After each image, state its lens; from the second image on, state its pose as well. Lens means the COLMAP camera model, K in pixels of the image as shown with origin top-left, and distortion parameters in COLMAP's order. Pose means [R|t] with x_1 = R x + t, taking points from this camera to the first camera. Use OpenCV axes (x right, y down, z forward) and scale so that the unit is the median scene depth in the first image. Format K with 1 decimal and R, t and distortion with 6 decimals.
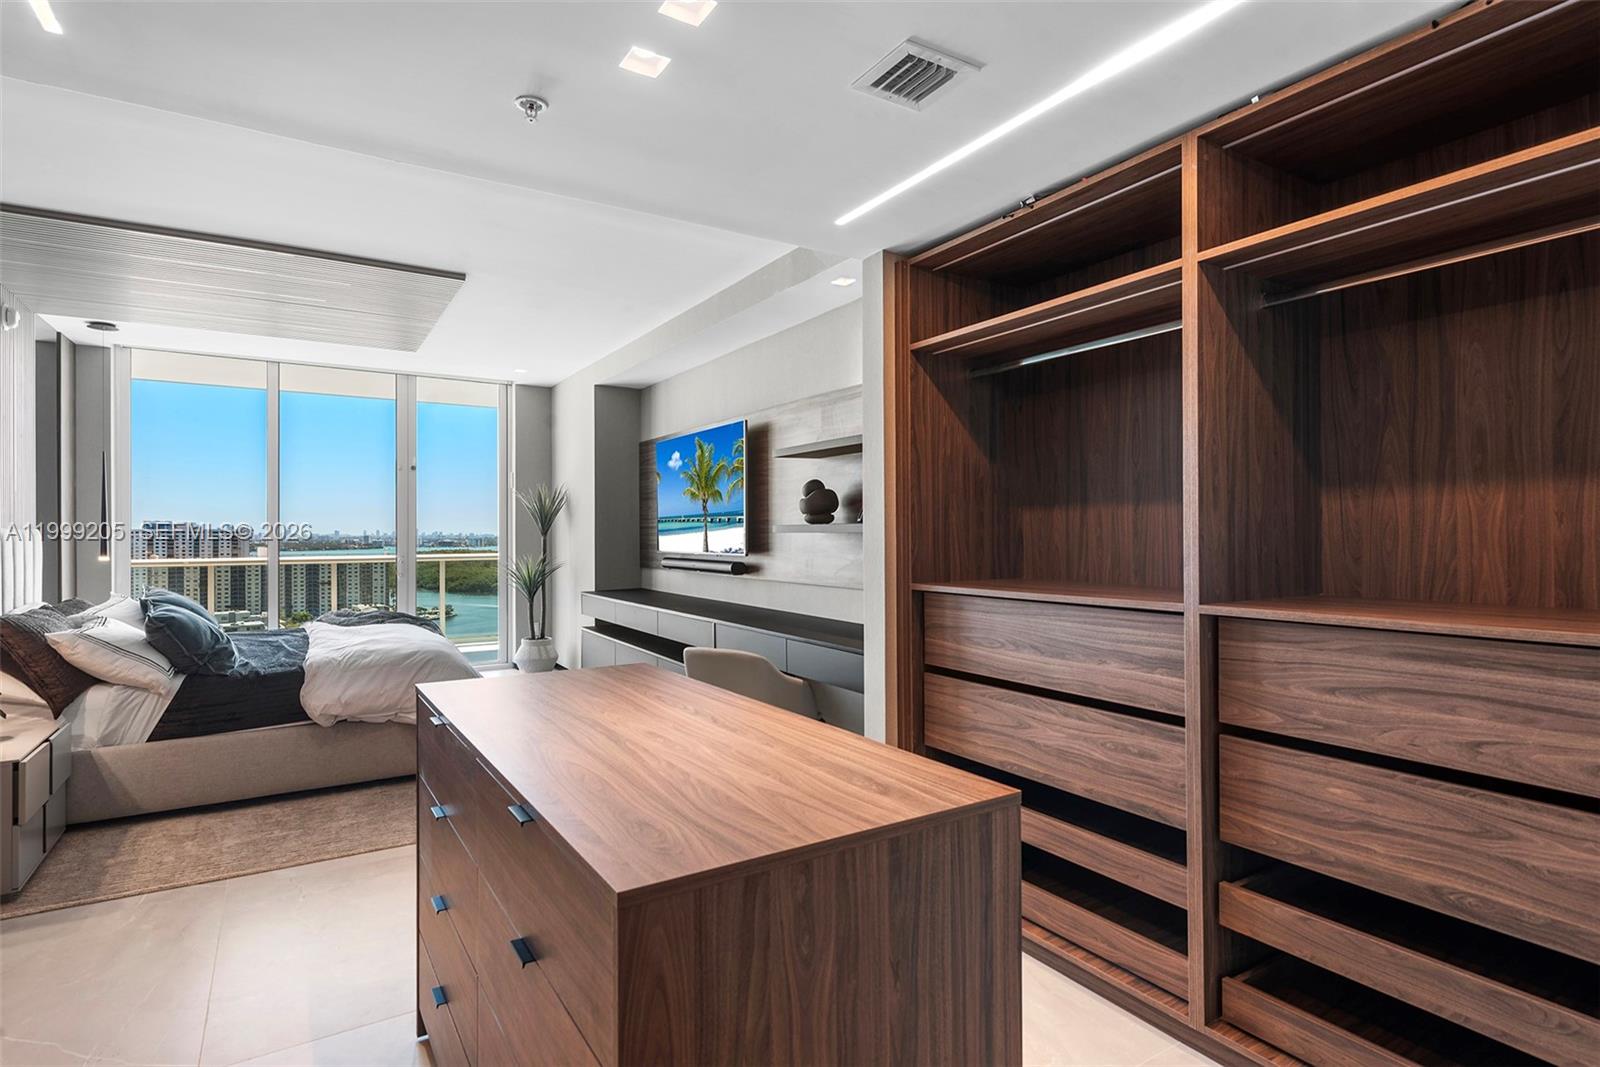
lens RADIAL K [[867.3, 0, 794.2], [0, 867.3, 533.9], [0, 0, 1]] dist [0.019699, -0.001079]
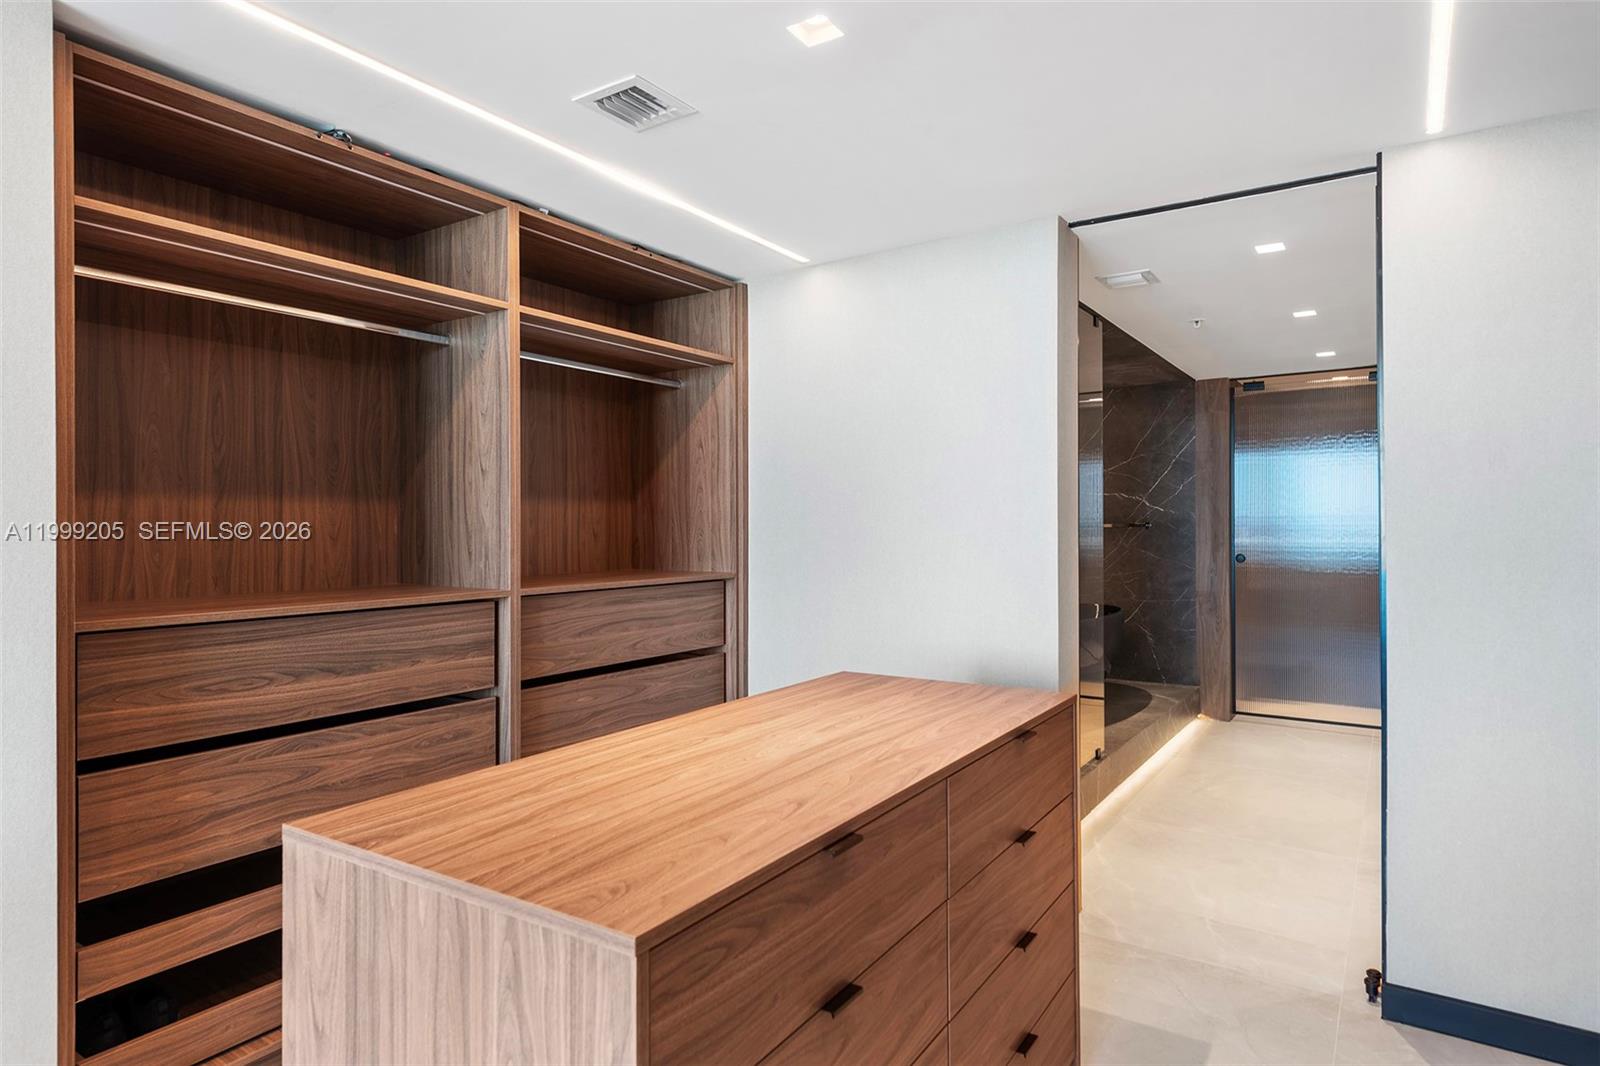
lens RADIAL K [[906.1, 0, 797.6], [0, 906.1, 525.4], [0, 0, 1]] dist [-0.001658, -0.000141]
pose [[-0.446075, 0.007742, 0.894962, -0.649586], [0.005618, 0.999967, -0.005851, 0.000793], [-0.894978, 0.002418, -0.446104, 0.919854]]
